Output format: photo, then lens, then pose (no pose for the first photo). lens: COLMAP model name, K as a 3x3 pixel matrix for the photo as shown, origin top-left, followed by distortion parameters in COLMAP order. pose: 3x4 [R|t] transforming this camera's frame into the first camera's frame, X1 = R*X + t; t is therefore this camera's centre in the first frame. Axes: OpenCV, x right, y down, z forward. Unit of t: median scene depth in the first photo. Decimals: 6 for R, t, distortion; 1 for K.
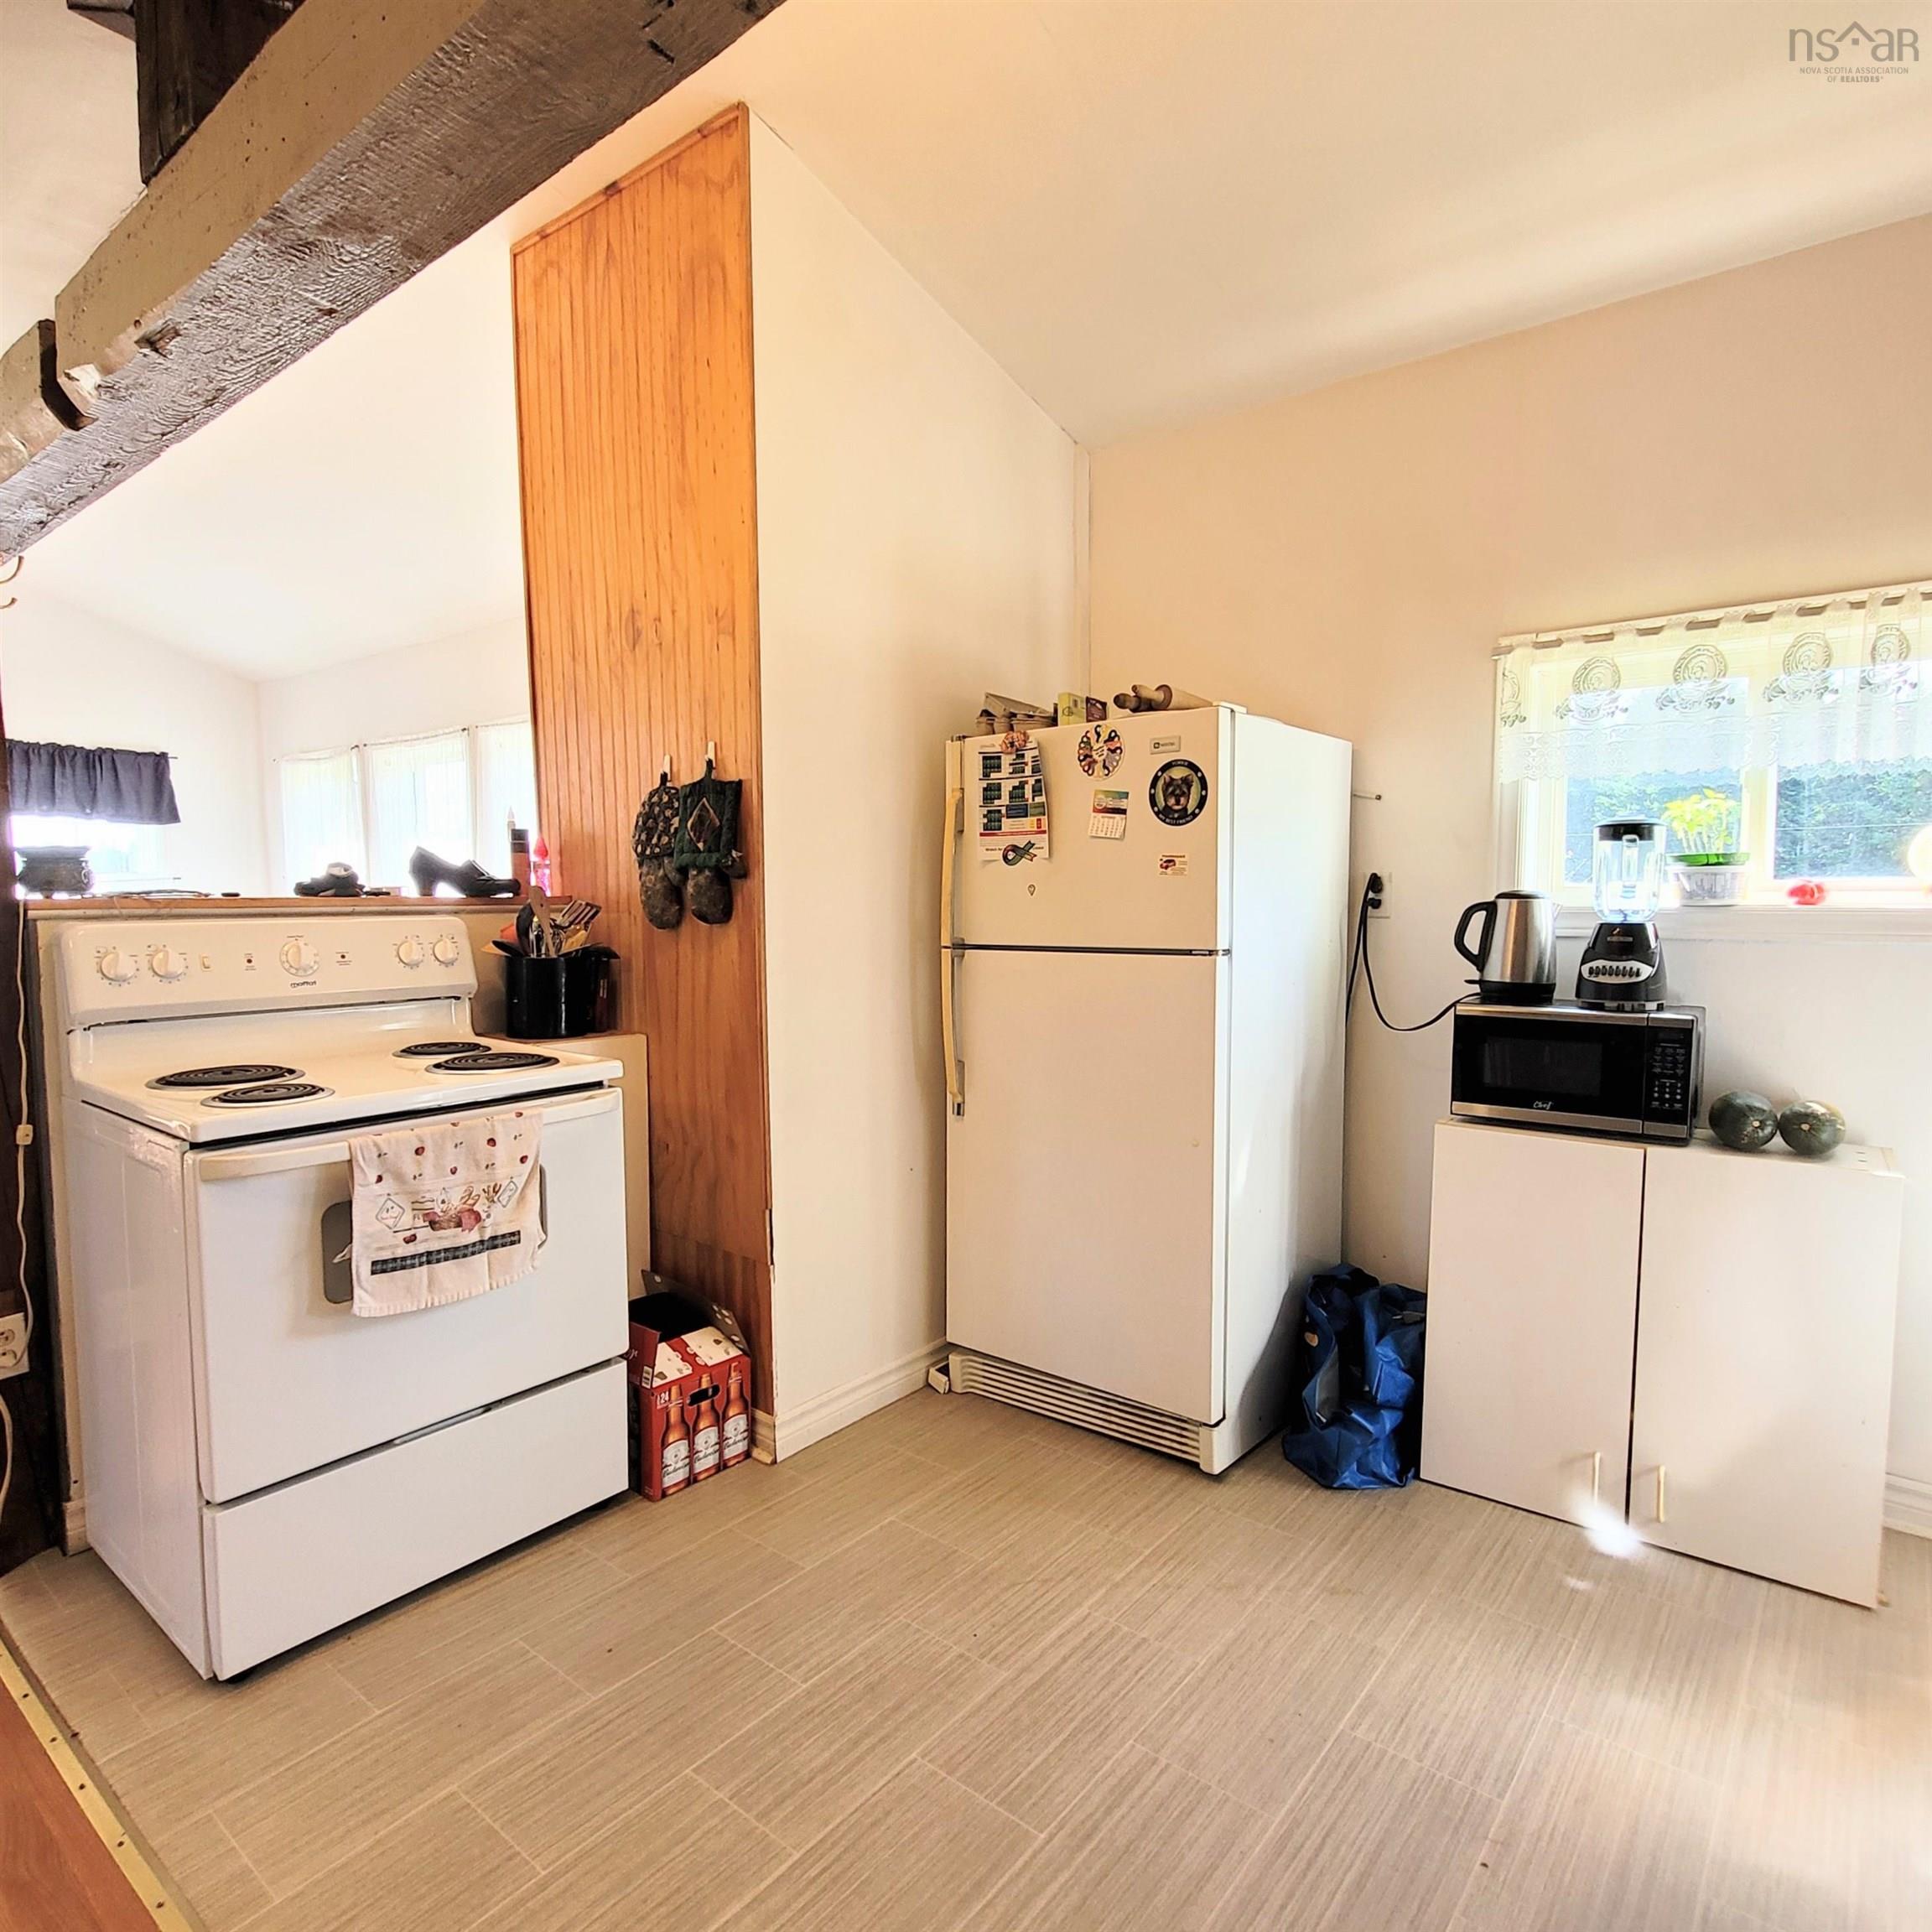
lens RADIAL K [[1049.4, 0, 940.4], [0, 1049.4, 966.0], [0, 0, 1]] dist [0.003504, 0.000065]
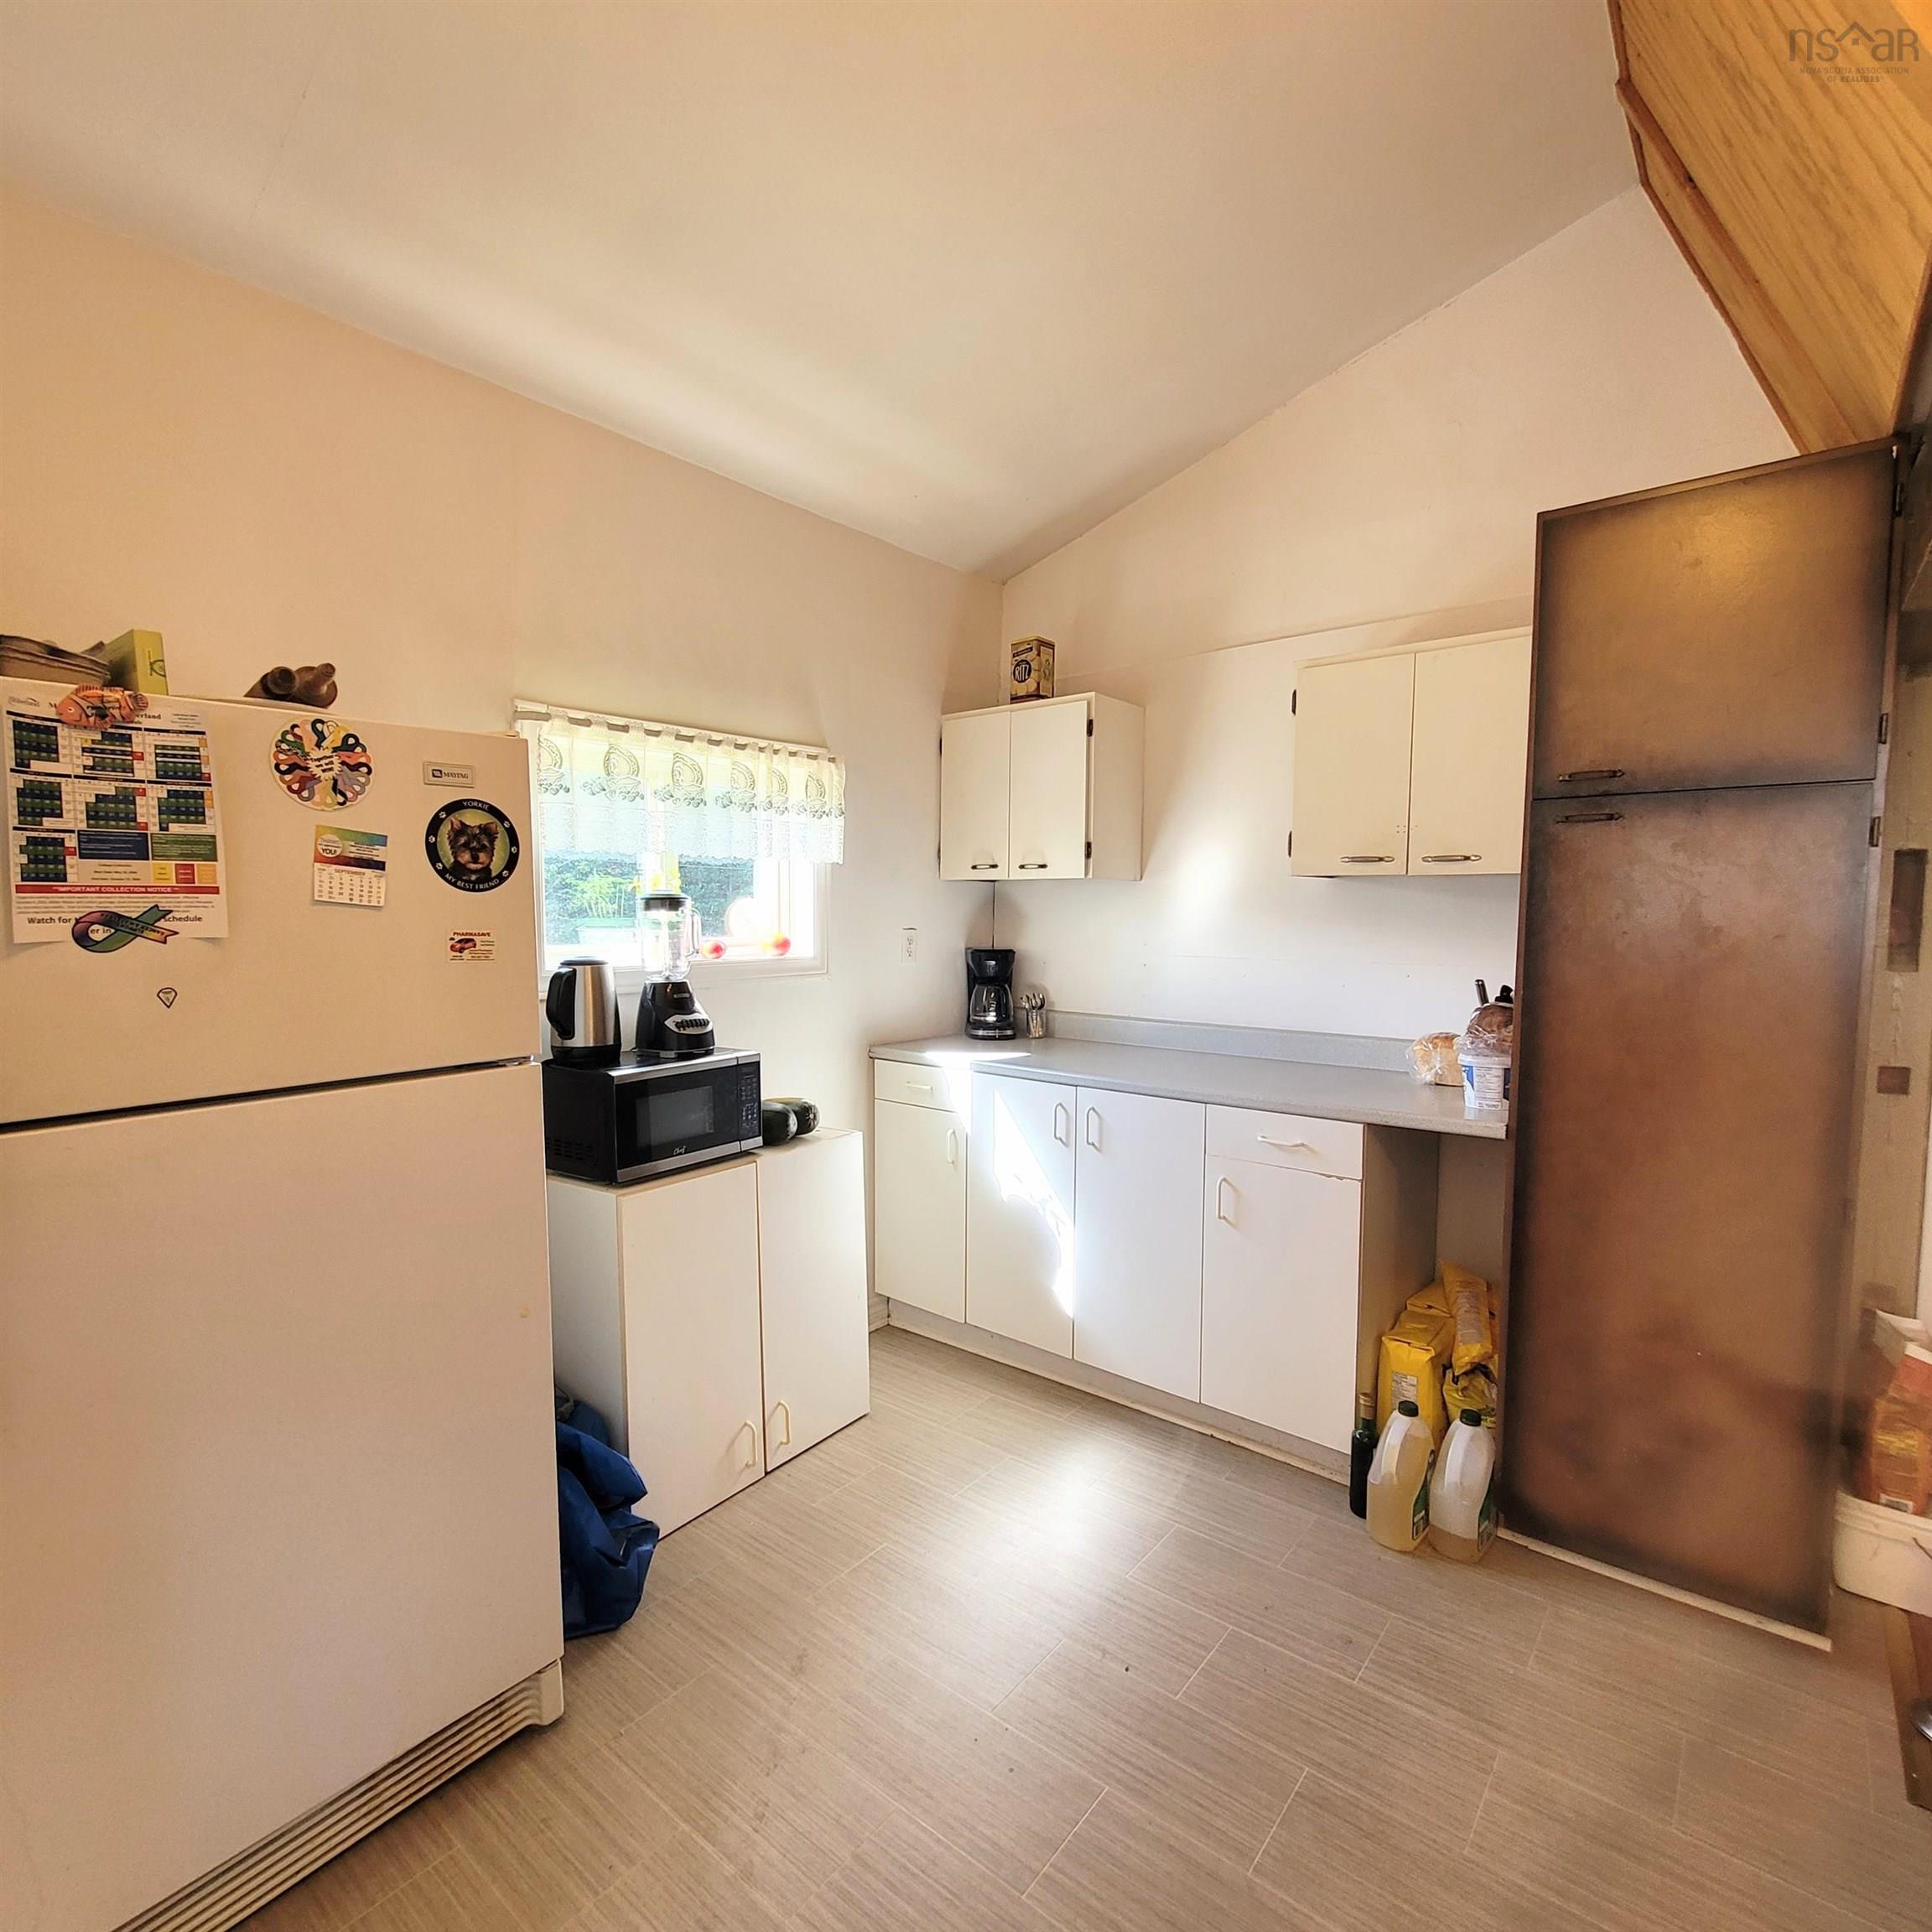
lens RADIAL K [[968.0, 0, 963.4], [0, 968.0, 976.7], [0, 0, 1]] dist [-0.000085, -0.000346]
pose [[0.048496, -0.068174, 0.996494, -0.395945], [0.077040, 0.994951, 0.064319, -0.087398], [-0.995848, 0.073650, 0.053503, 0.600996]]
